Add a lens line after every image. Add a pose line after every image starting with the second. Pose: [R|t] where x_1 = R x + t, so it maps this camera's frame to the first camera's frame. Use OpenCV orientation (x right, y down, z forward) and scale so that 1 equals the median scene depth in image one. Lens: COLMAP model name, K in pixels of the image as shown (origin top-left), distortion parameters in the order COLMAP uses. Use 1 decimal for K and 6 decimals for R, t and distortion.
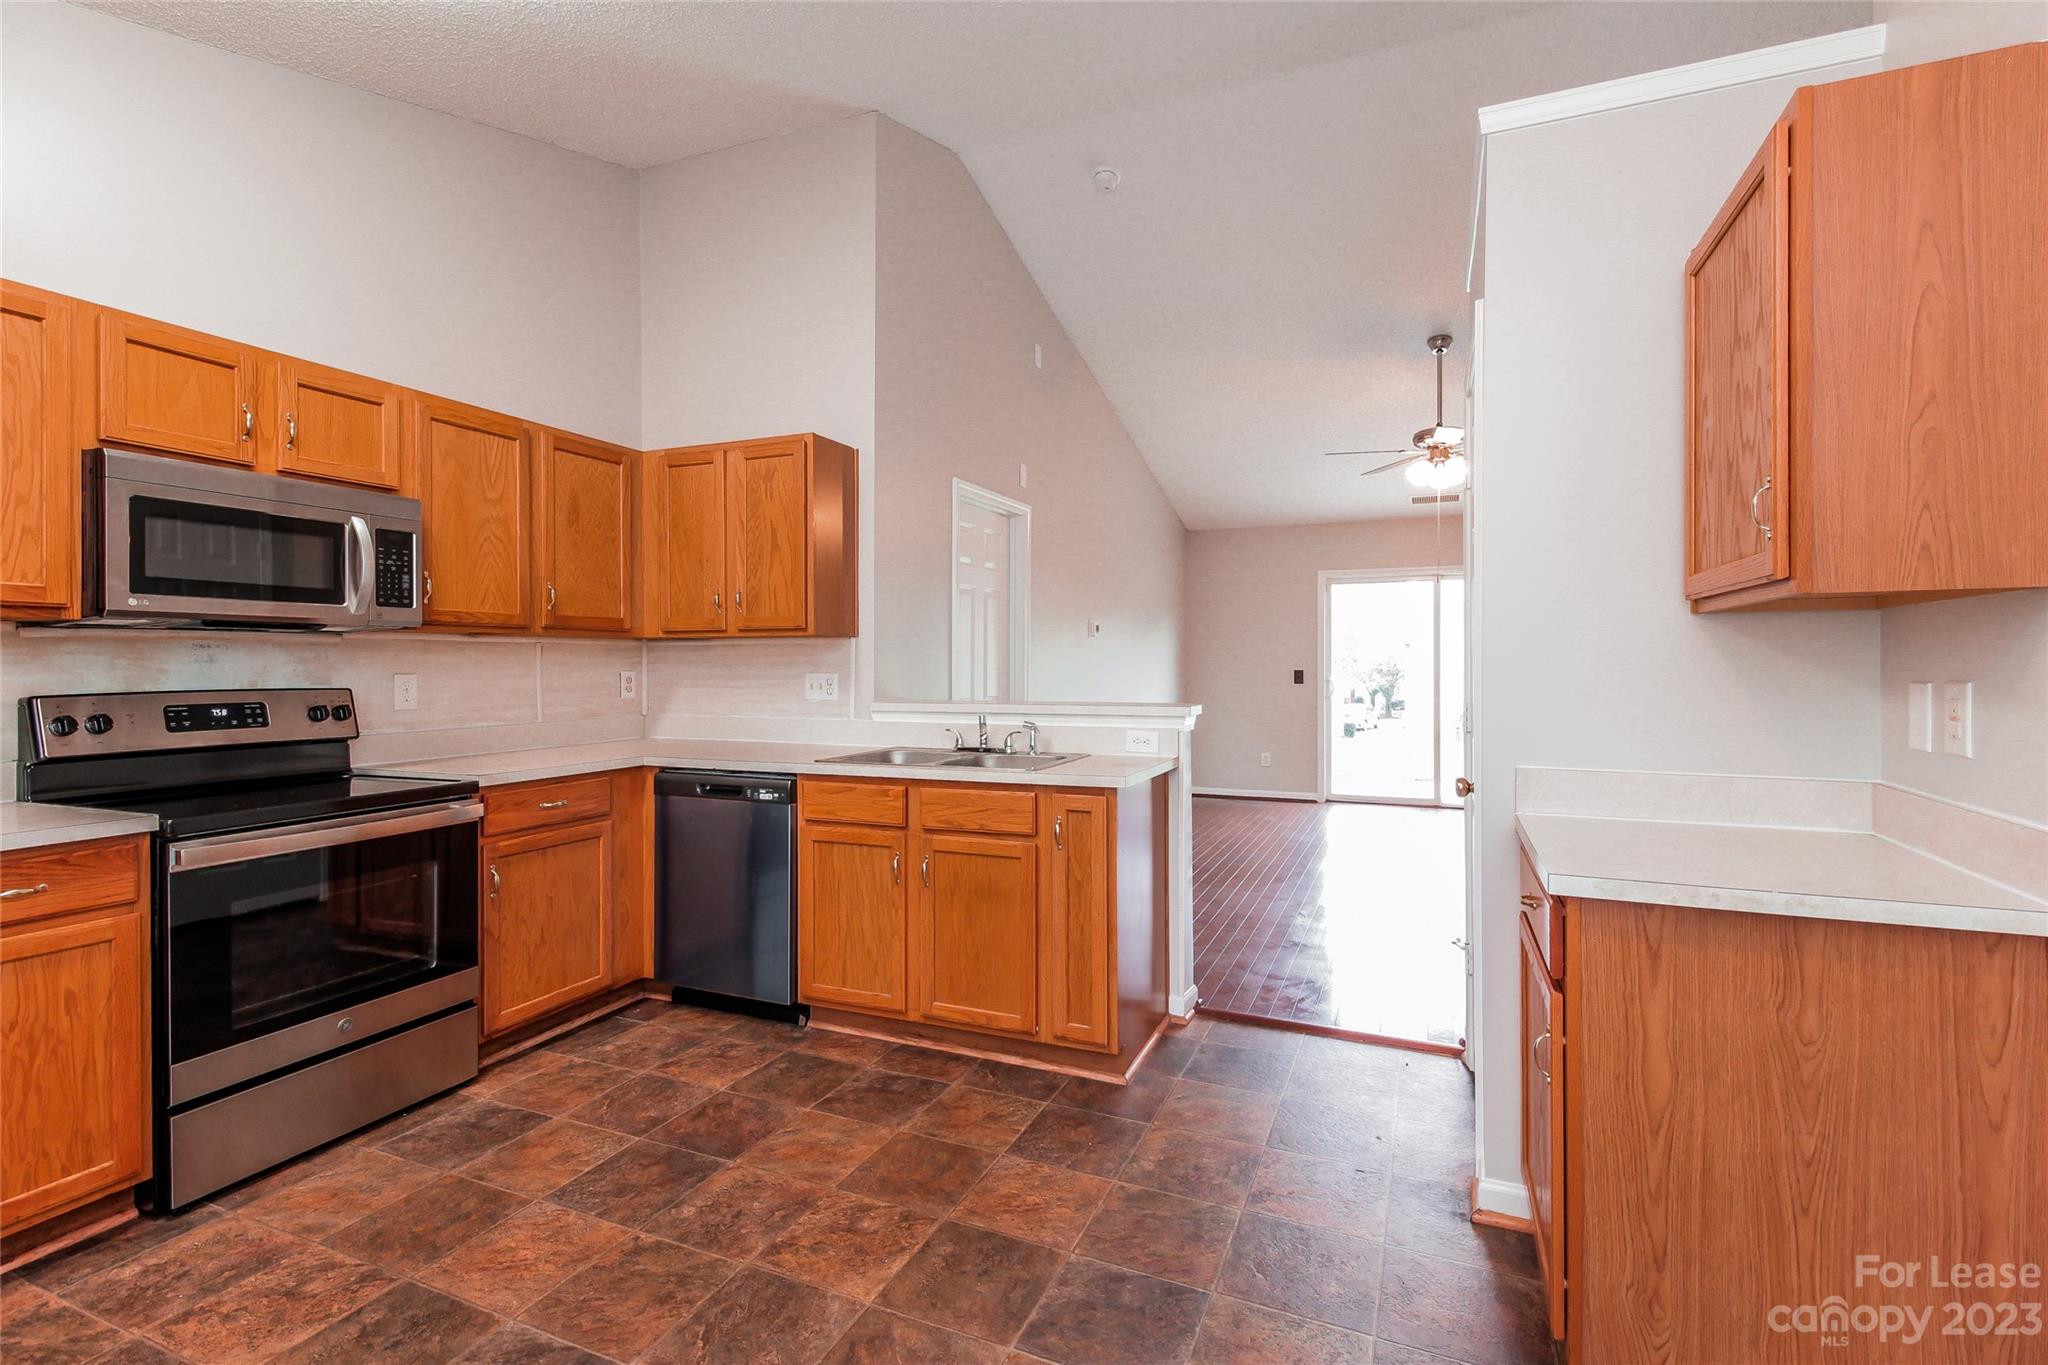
lens RADIAL K [[939.3, 0, 1038.3], [0, 939.3, 671.5], [0, 0, 1]] dist [0.002371, -0.008070]
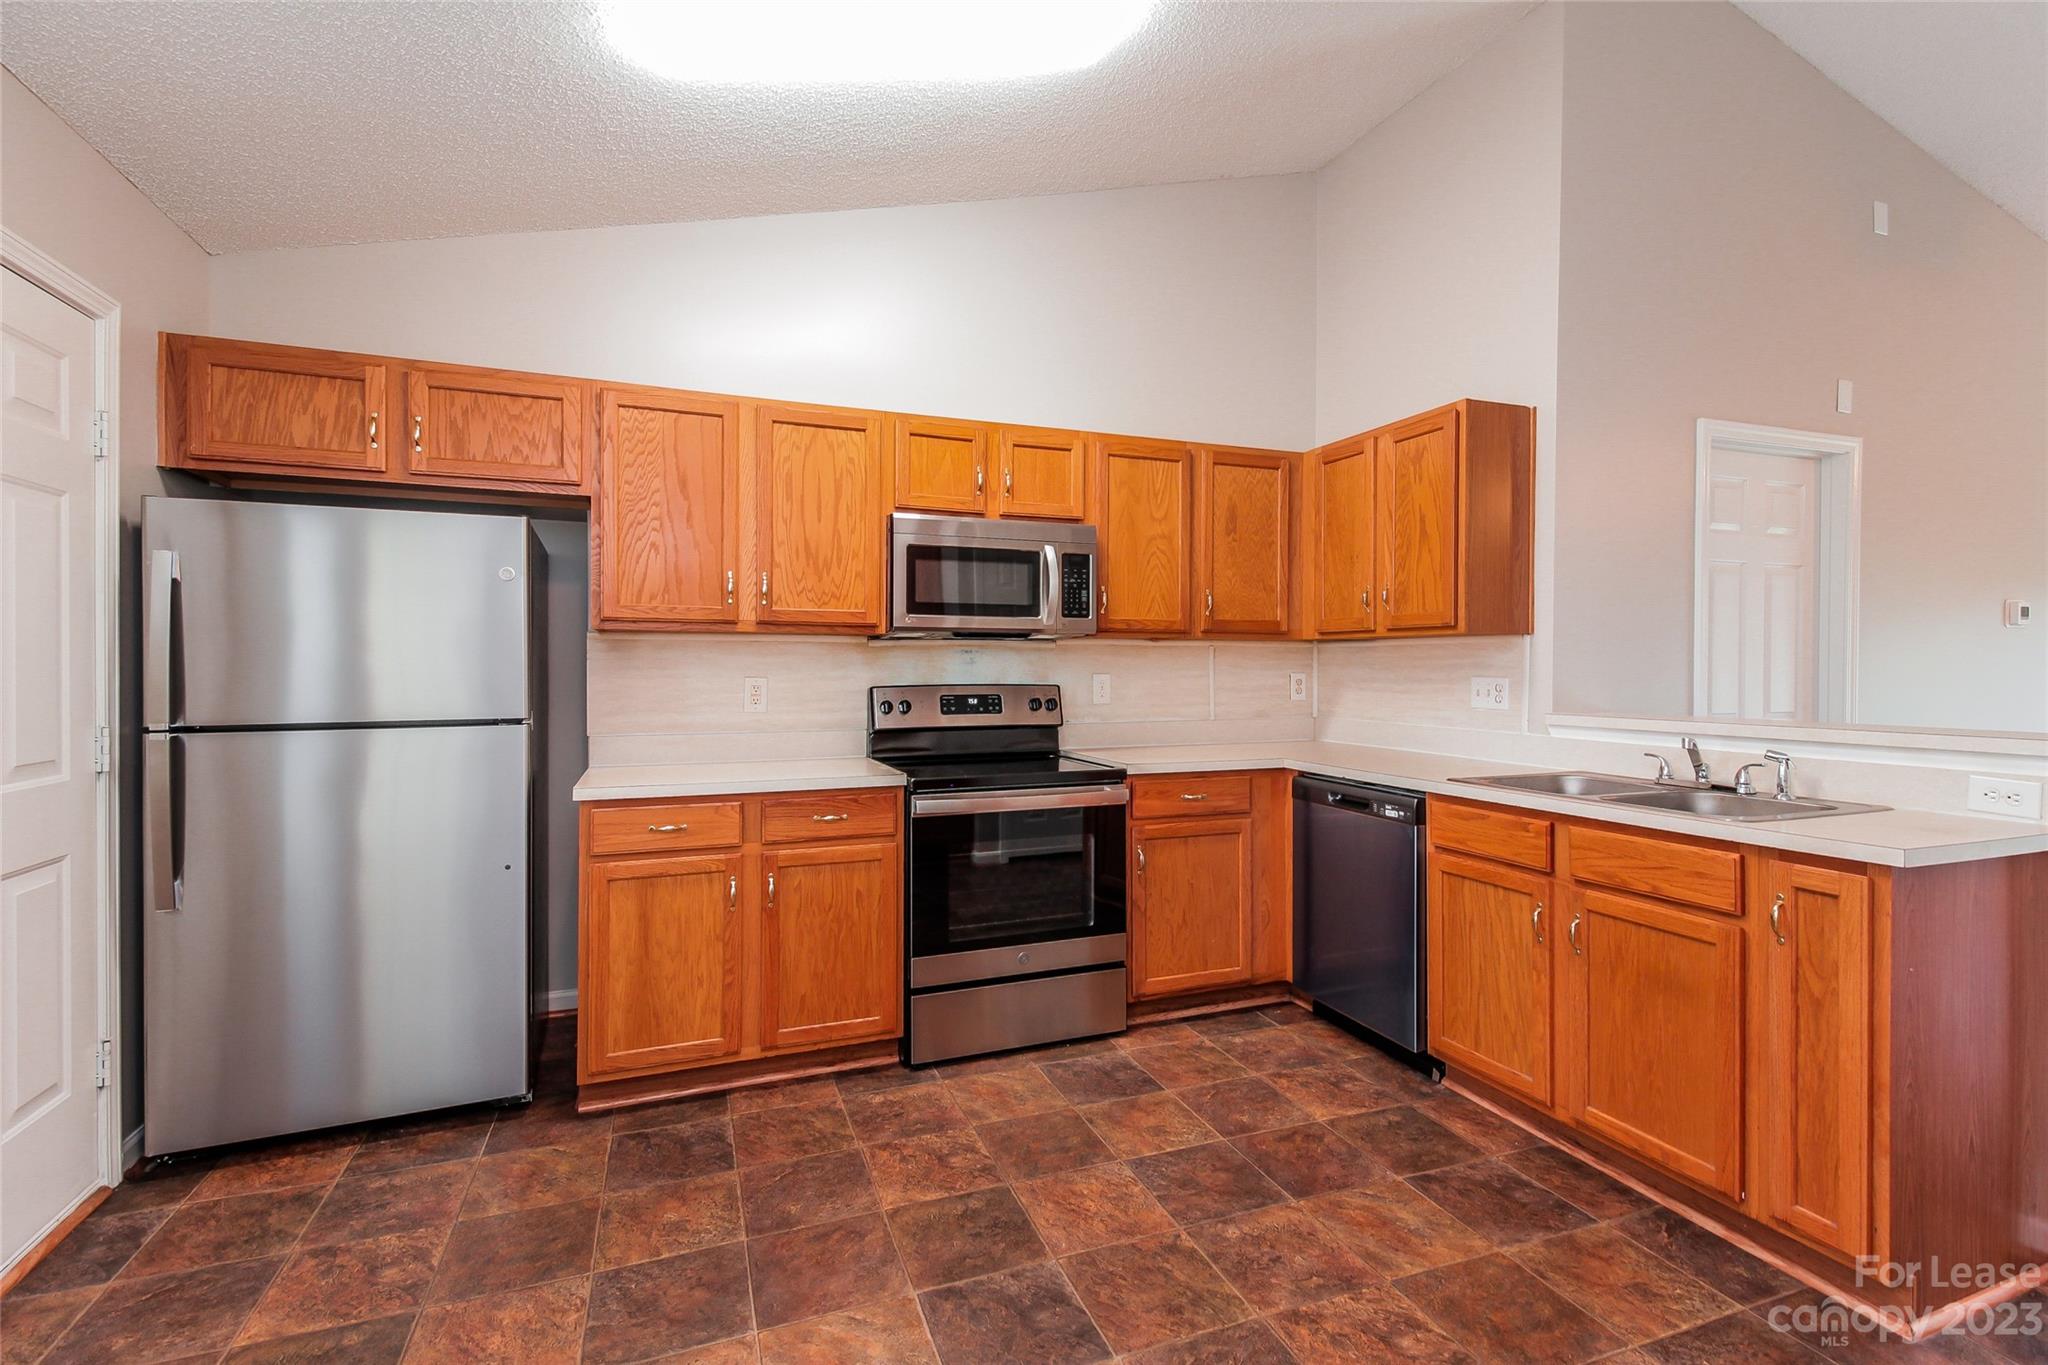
lens RADIAL K [[939.3, 0, 1020.0], [0, 939.3, 665.8], [0, 0, 1]] dist [0.002371, -0.008070]
pose [[0.675342, 0.004006, -0.737493, 0.146420], [-0.008417, 0.999962, -0.002276, -0.003956], [0.737456, 0.007744, 0.675350, 0.138866]]
